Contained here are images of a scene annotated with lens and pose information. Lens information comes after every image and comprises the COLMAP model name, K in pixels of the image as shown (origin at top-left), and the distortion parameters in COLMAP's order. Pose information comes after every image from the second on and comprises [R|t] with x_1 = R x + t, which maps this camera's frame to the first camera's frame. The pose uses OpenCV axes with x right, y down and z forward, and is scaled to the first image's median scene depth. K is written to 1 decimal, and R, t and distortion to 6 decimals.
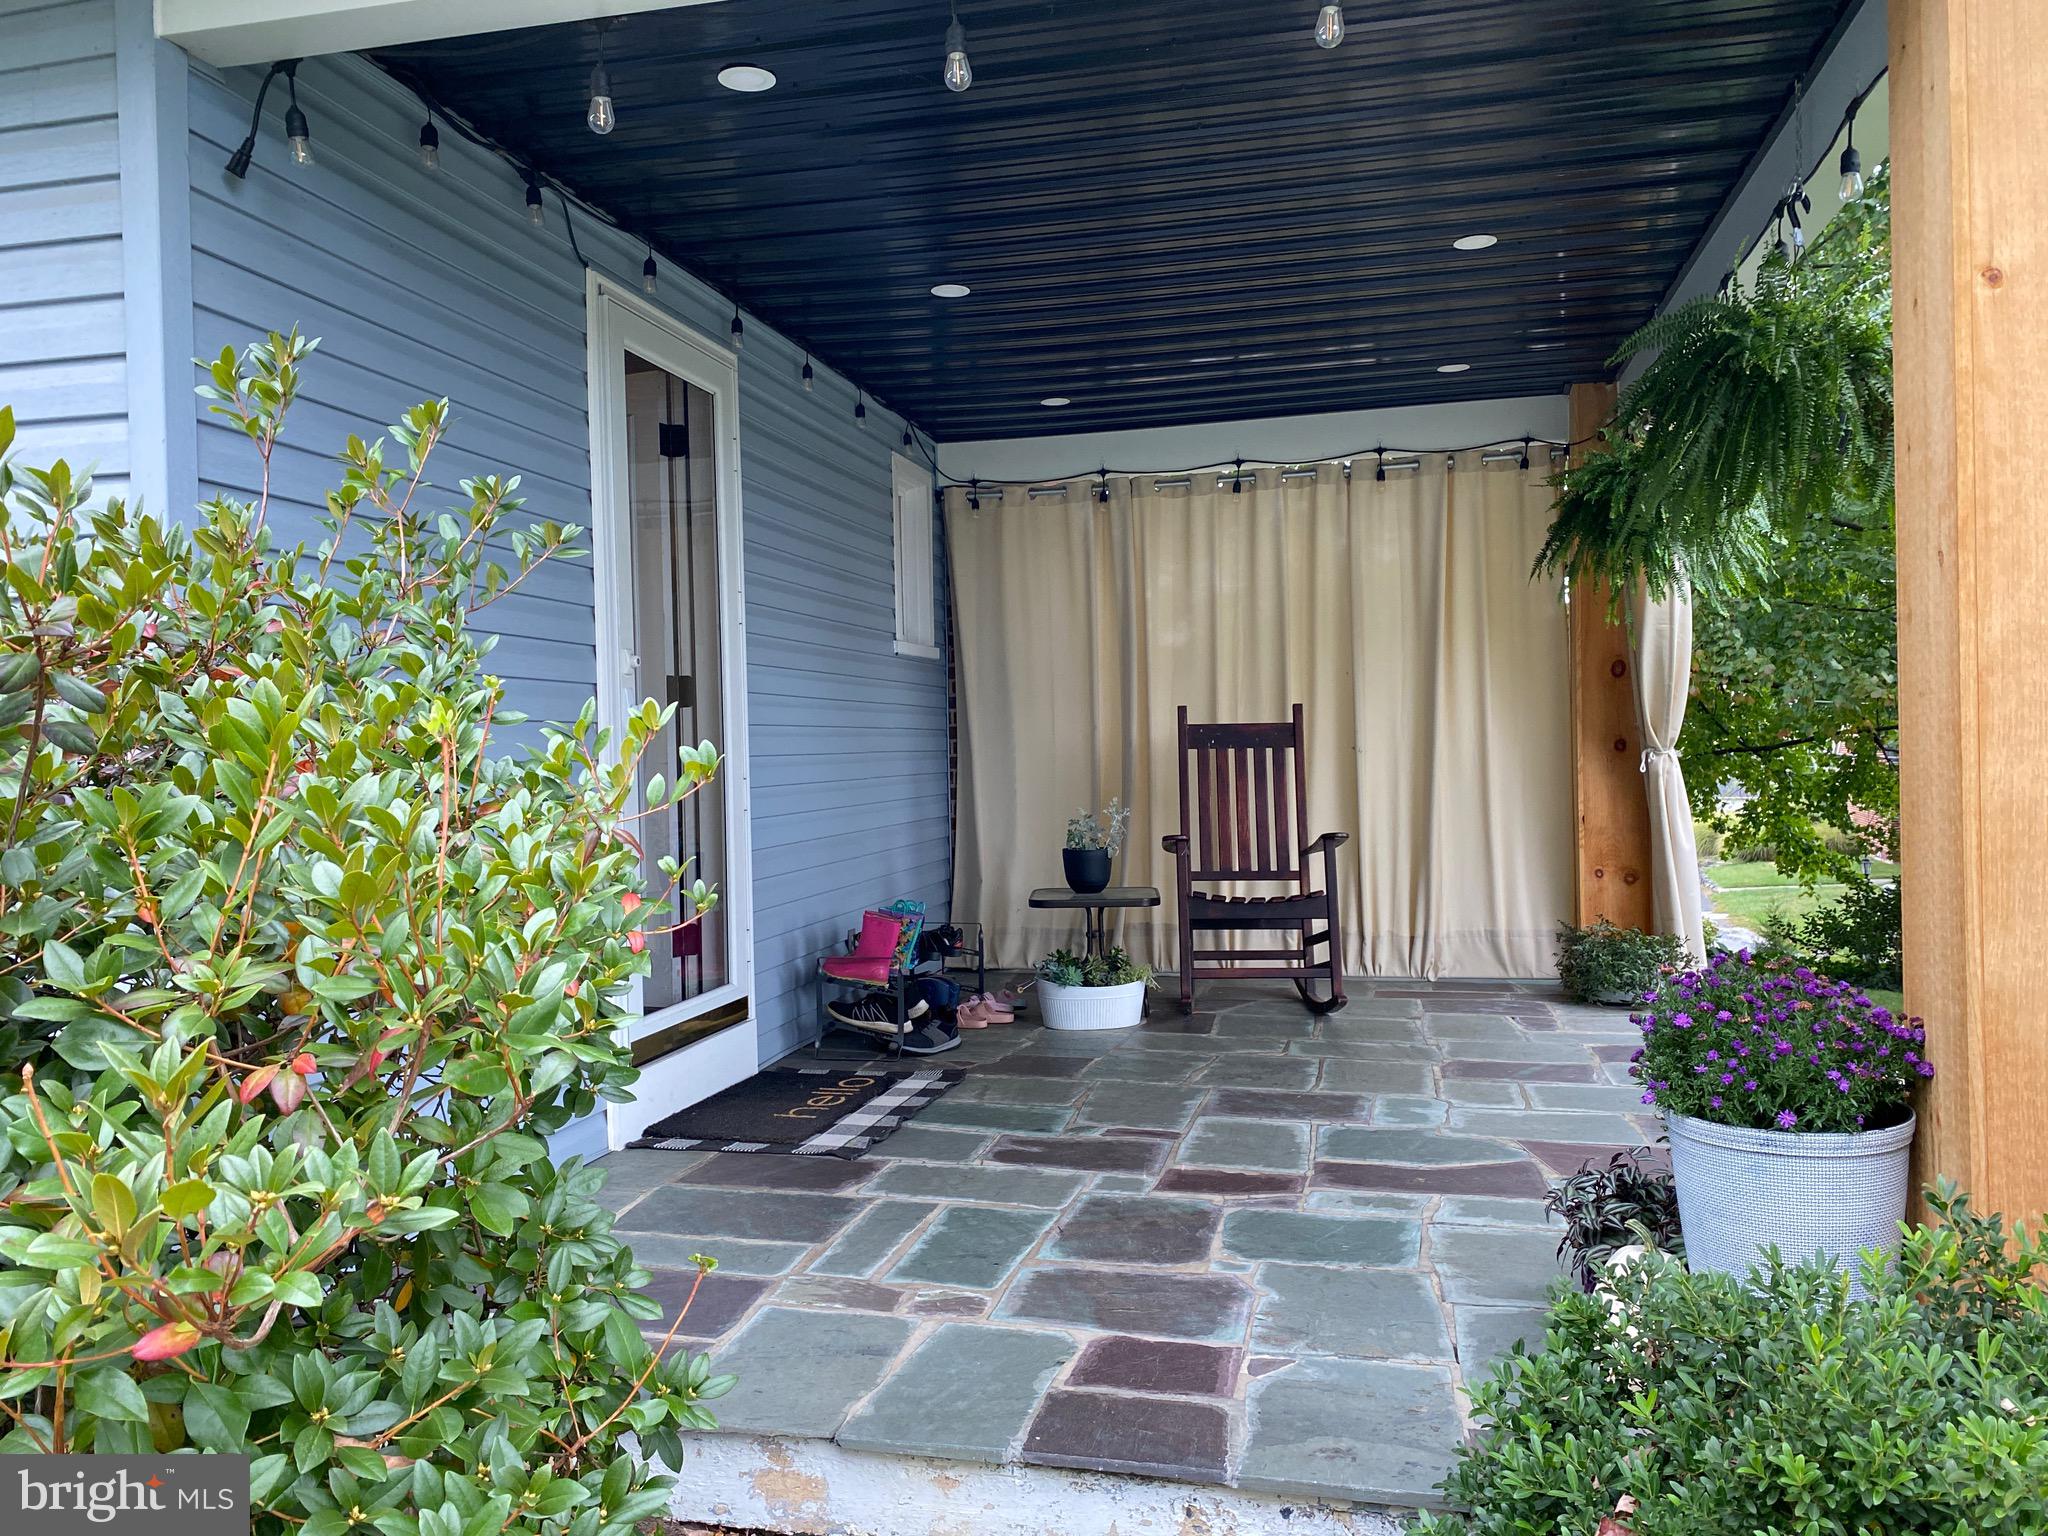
lens RADIAL K [[1555.3, 0, 1040.6], [0, 1555.3, 748.5], [0, 0, 1]] dist [0.047225, -0.056622]
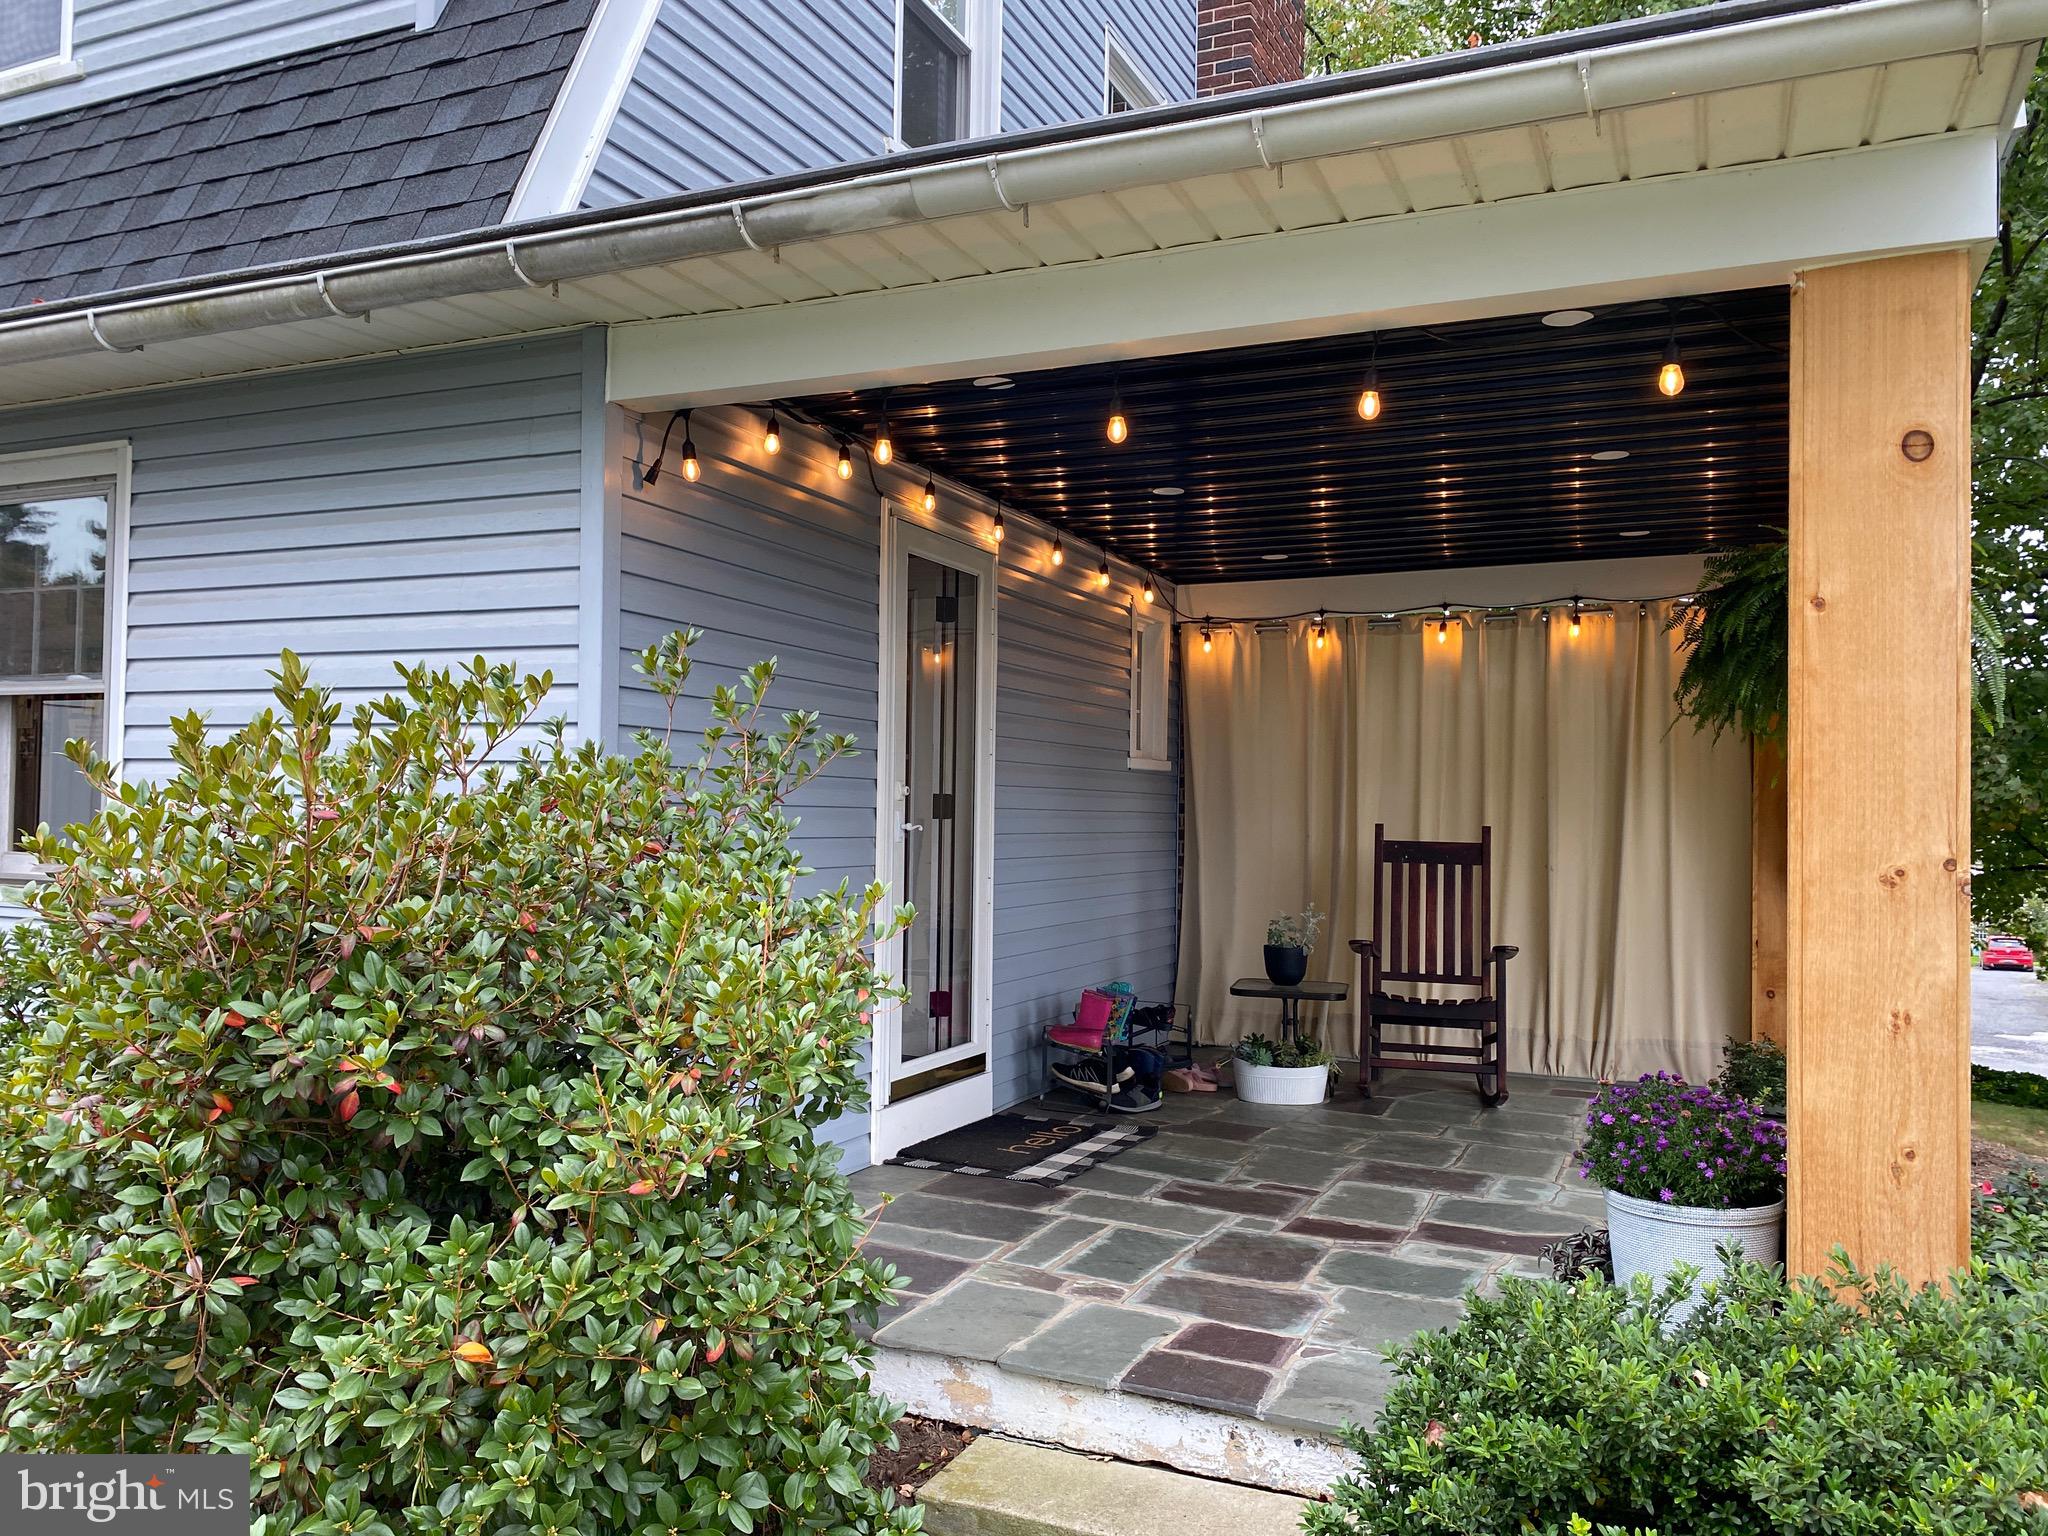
lens RADIAL K [[1555.3, 0, 1031.7], [0, 1555.3, 778.0], [0, 0, 1]] dist [0.047225, -0.056622]
pose [[0.980526, 0.033904, -0.193439, 0.155898], [-0.038426, 0.999068, -0.019672, -0.072994], [0.192591, 0.026722, 0.980915, -0.418691]]
